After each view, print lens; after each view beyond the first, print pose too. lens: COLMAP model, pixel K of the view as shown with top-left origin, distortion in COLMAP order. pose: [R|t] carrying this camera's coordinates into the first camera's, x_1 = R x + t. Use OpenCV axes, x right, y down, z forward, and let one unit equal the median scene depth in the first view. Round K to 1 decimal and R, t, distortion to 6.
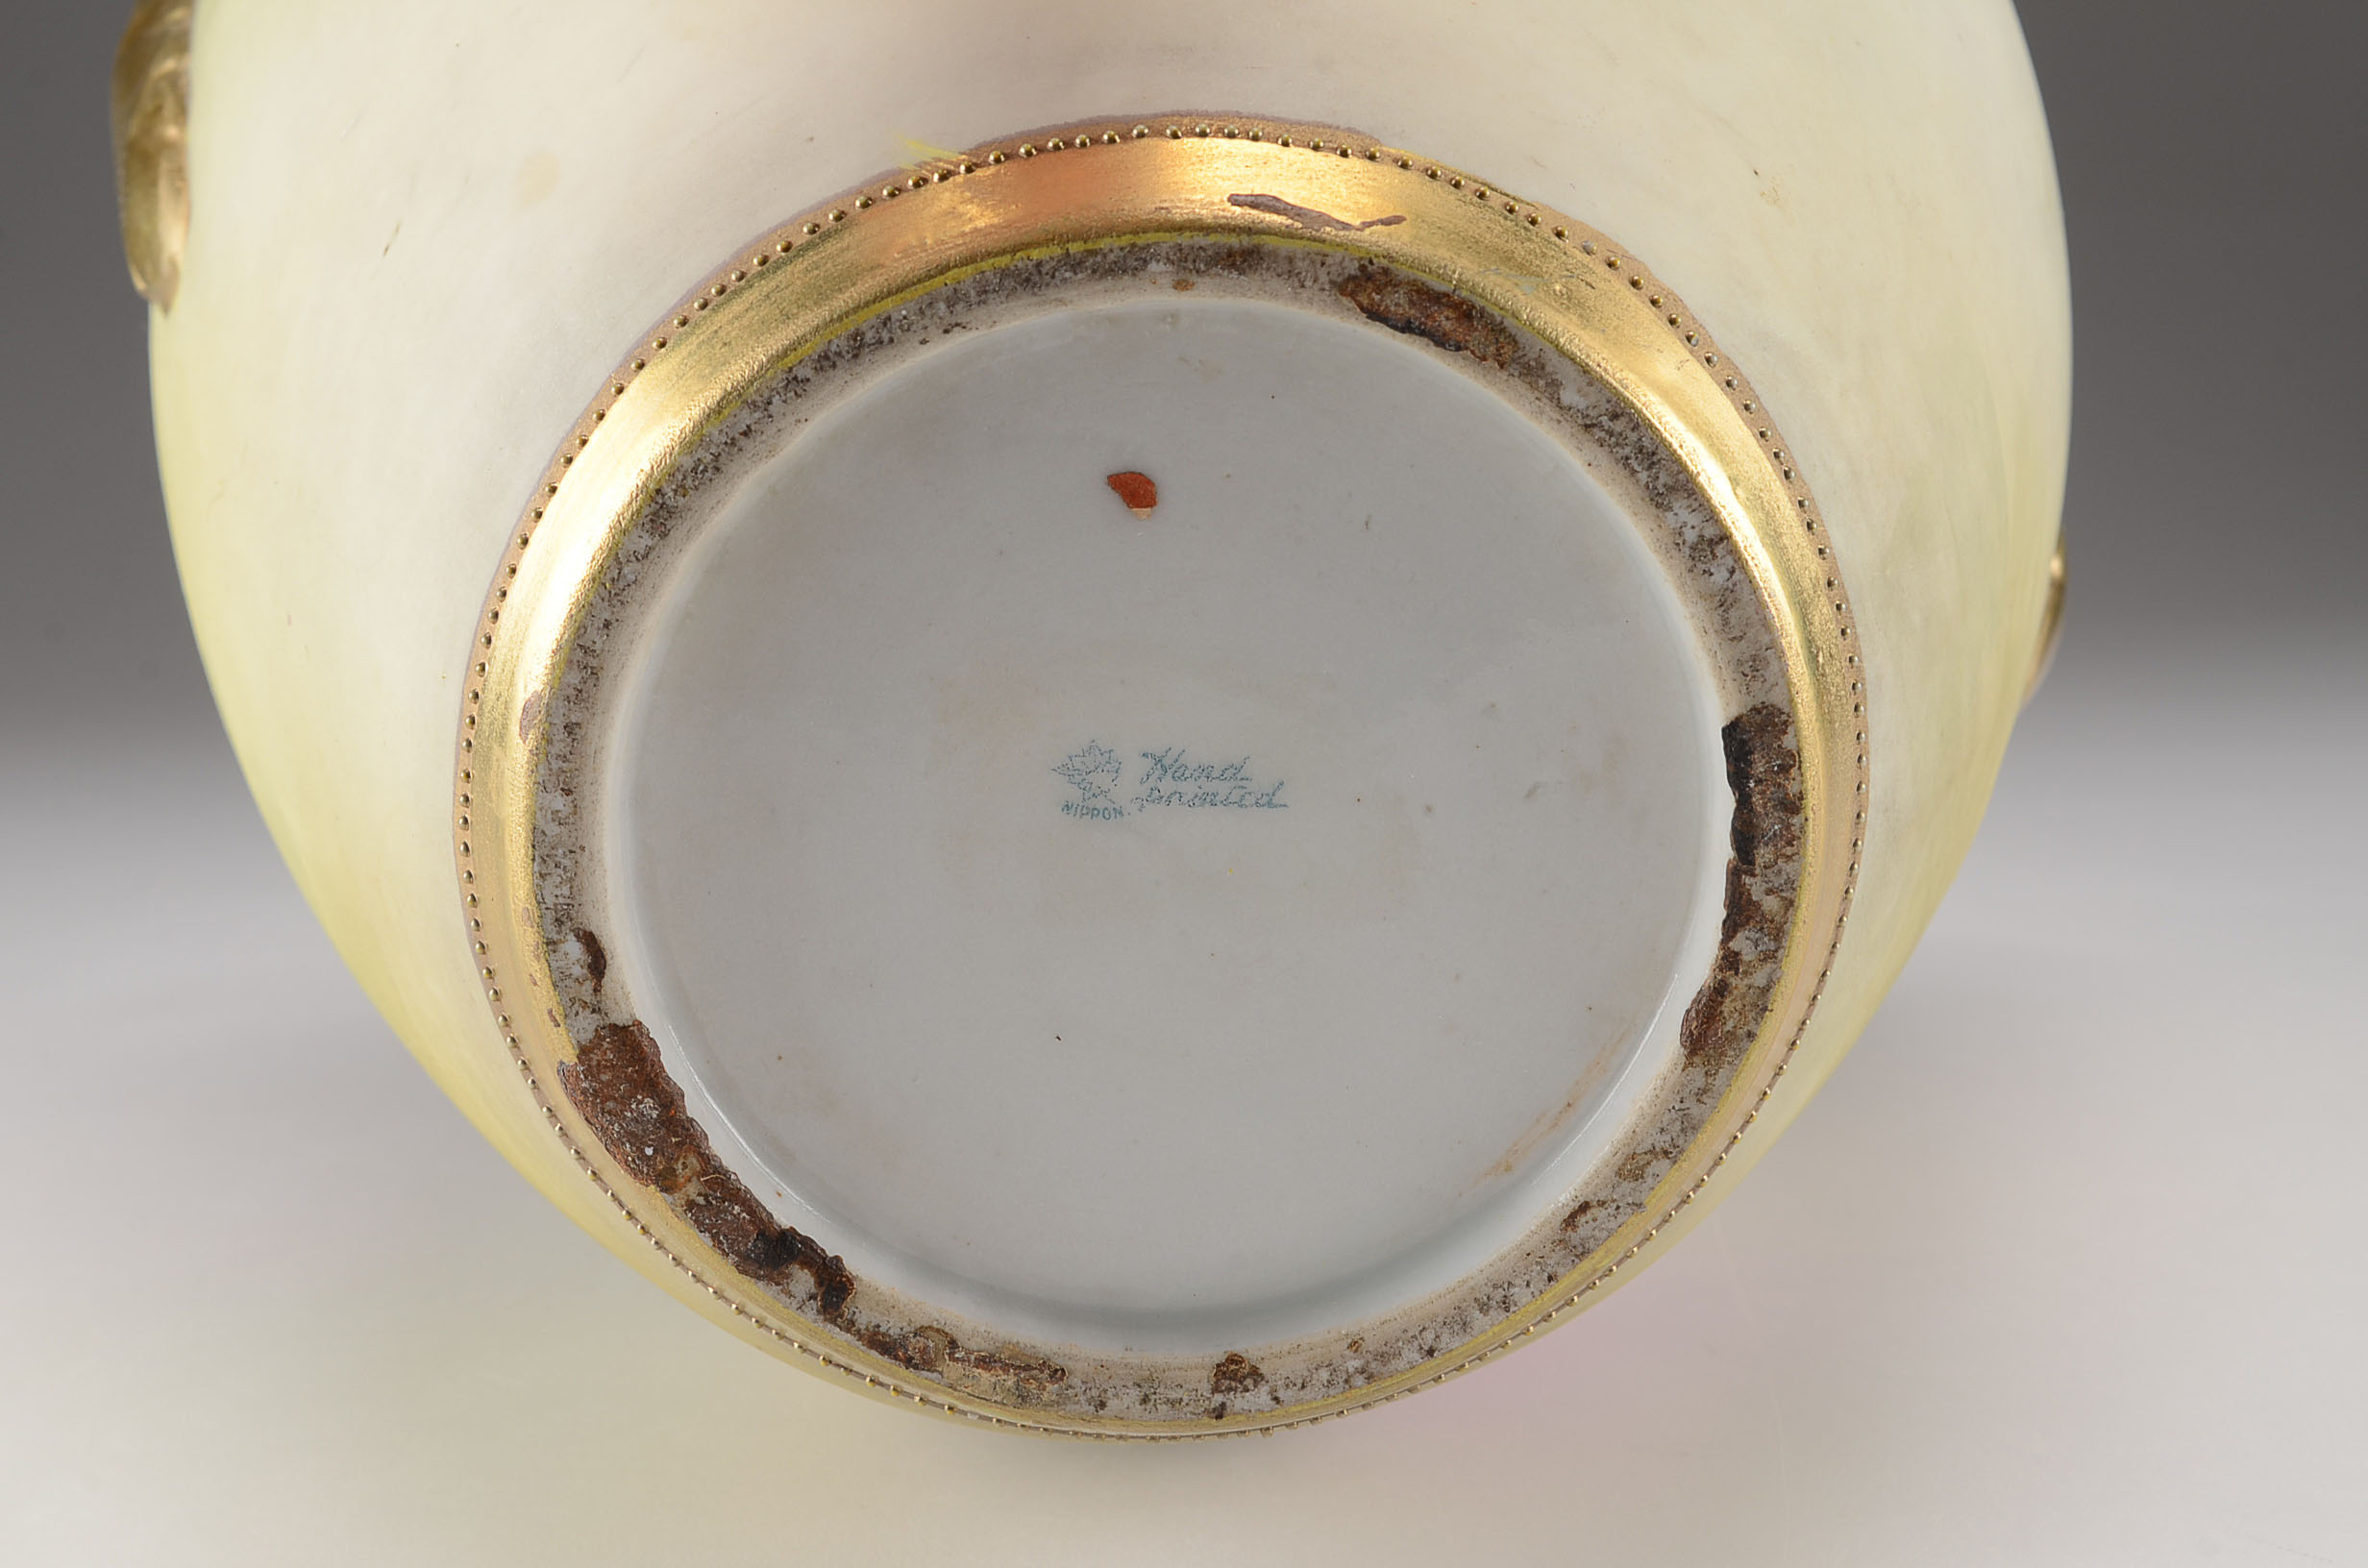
lens RADIAL K [[4745.6, 0, 1105.3], [0, 4745.6, 783.9], [0, 0, 1]] dist [0.050890, -0.184589]
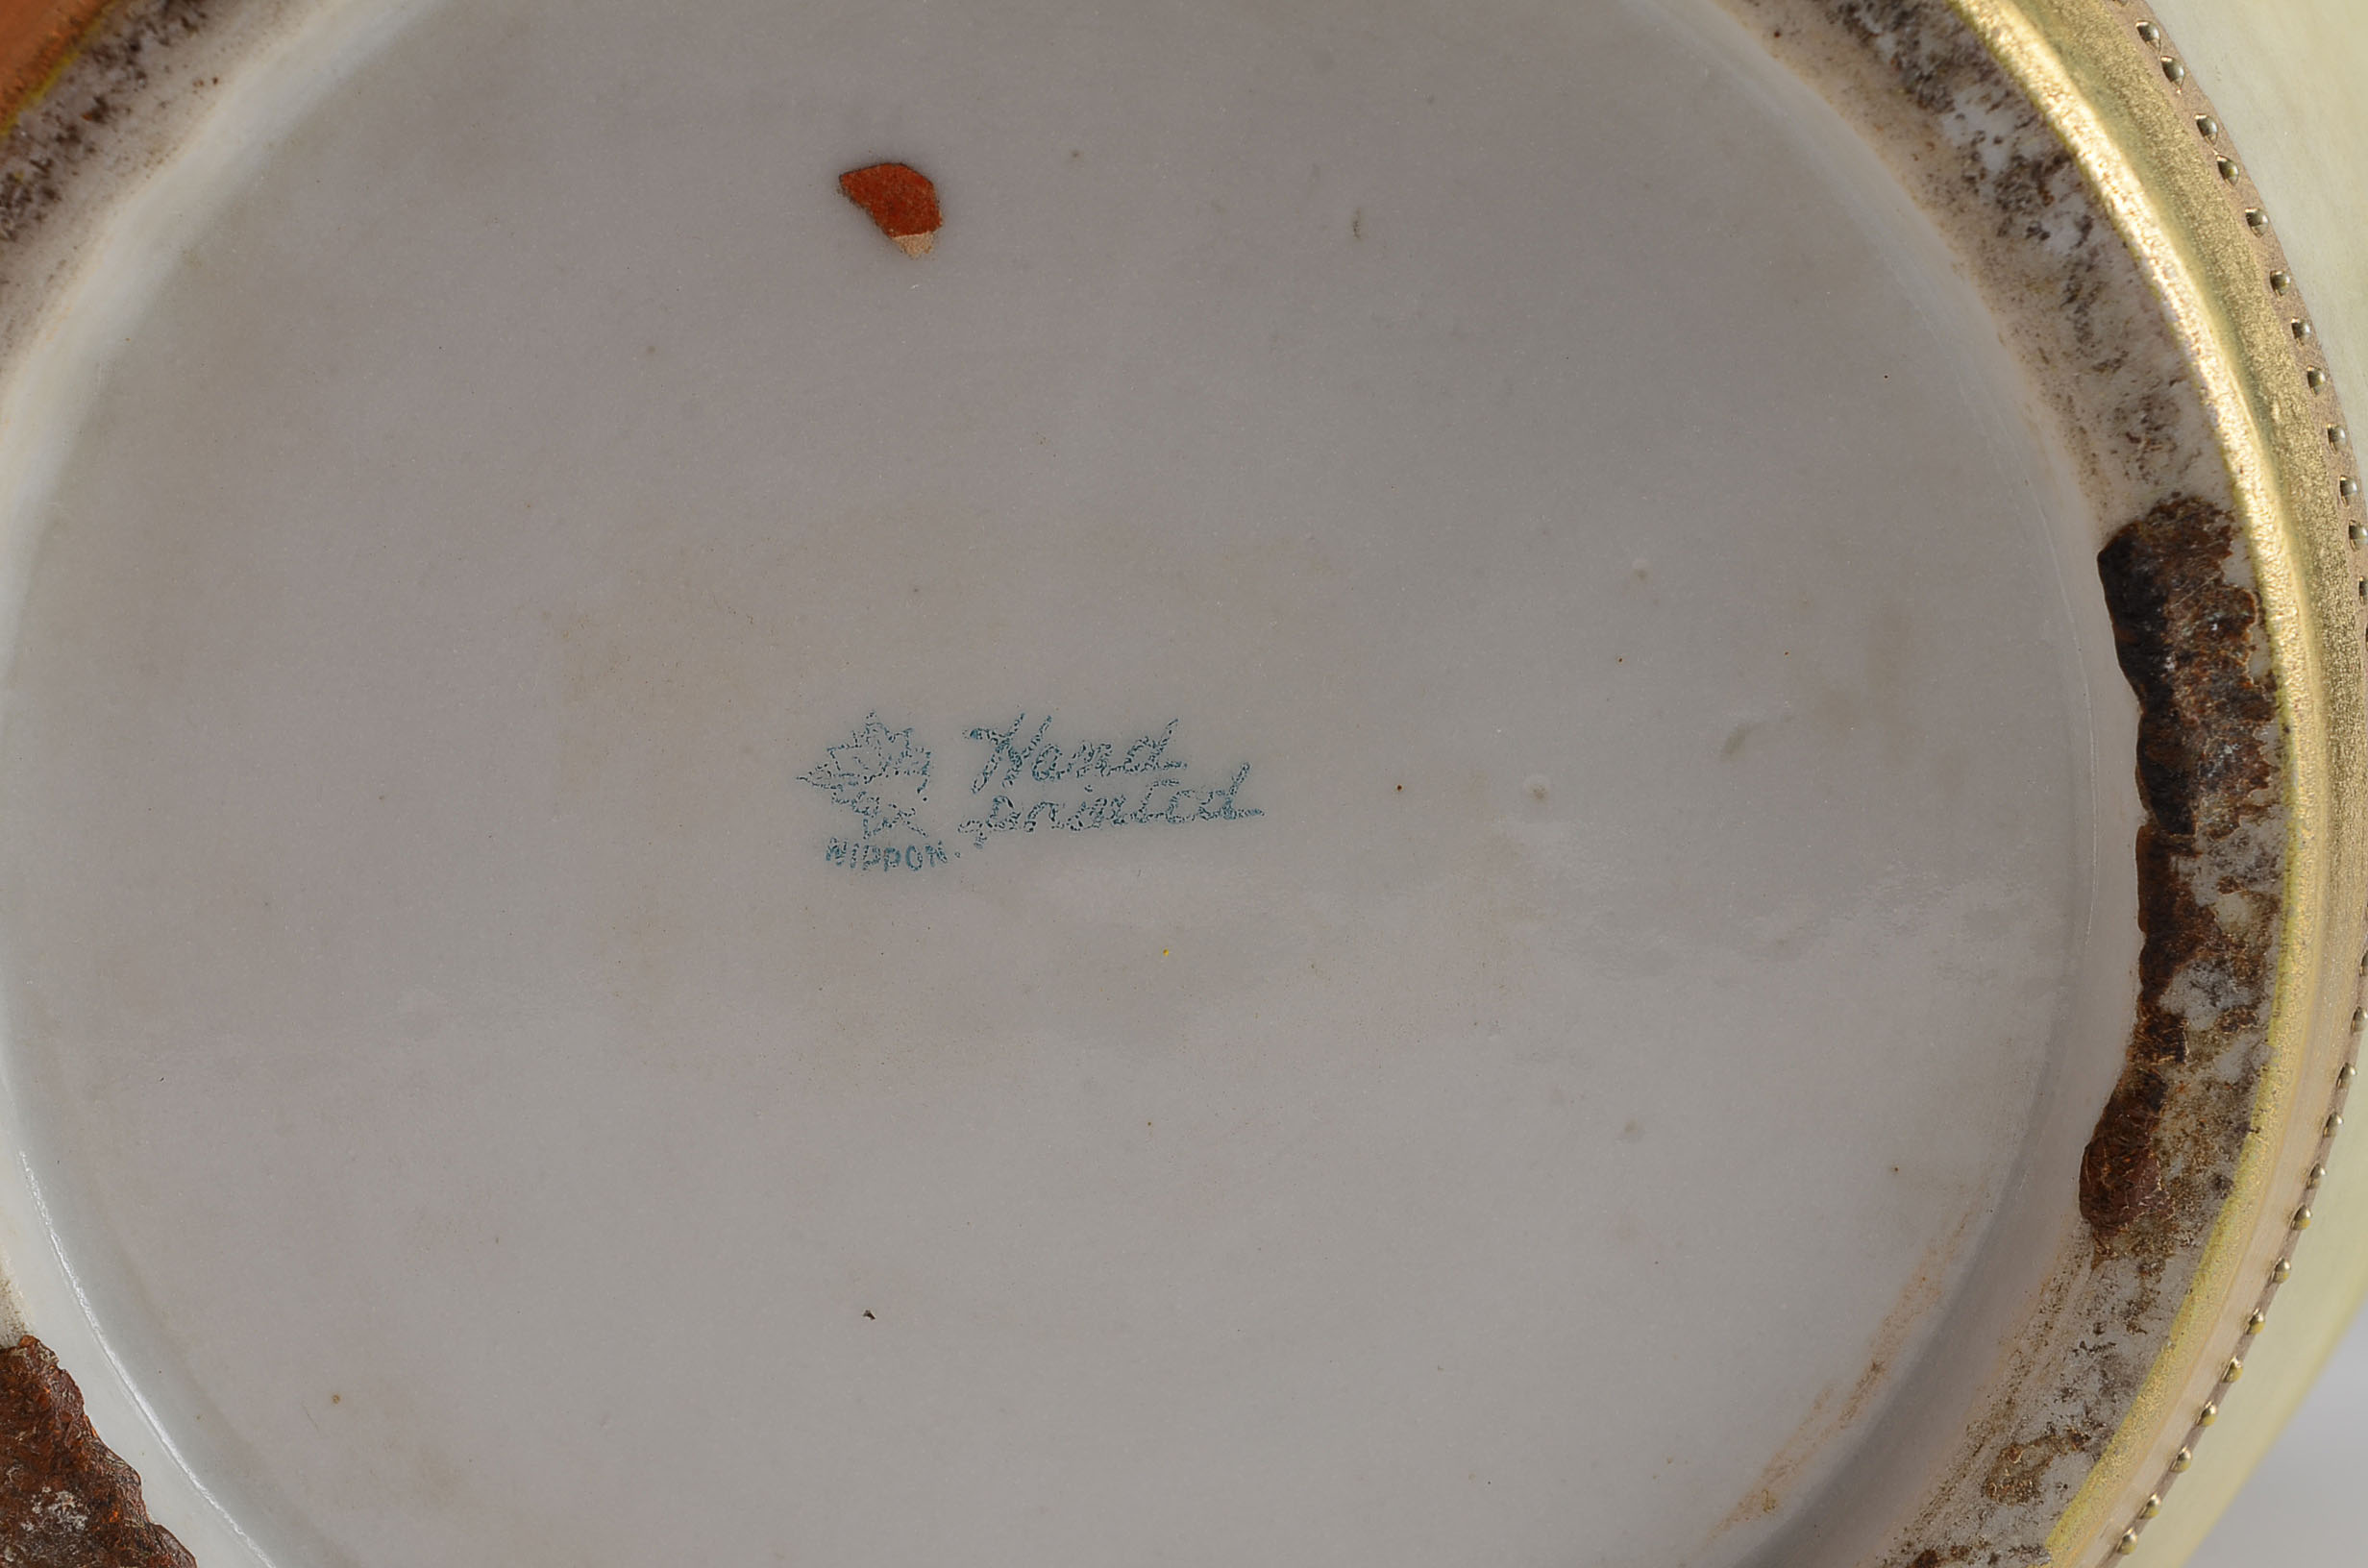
lens RADIAL K [[4745.6, 0, 1105.3], [0, 4745.6, 783.9], [0, 0, 1]] dist [0.050890, -0.184589]
pose [[0.994785, -0.091265, -0.045533, 0.045512], [0.083845, 0.985960, -0.144408, 0.075058], [0.058073, 0.139837, 0.988470, 0.494477]]
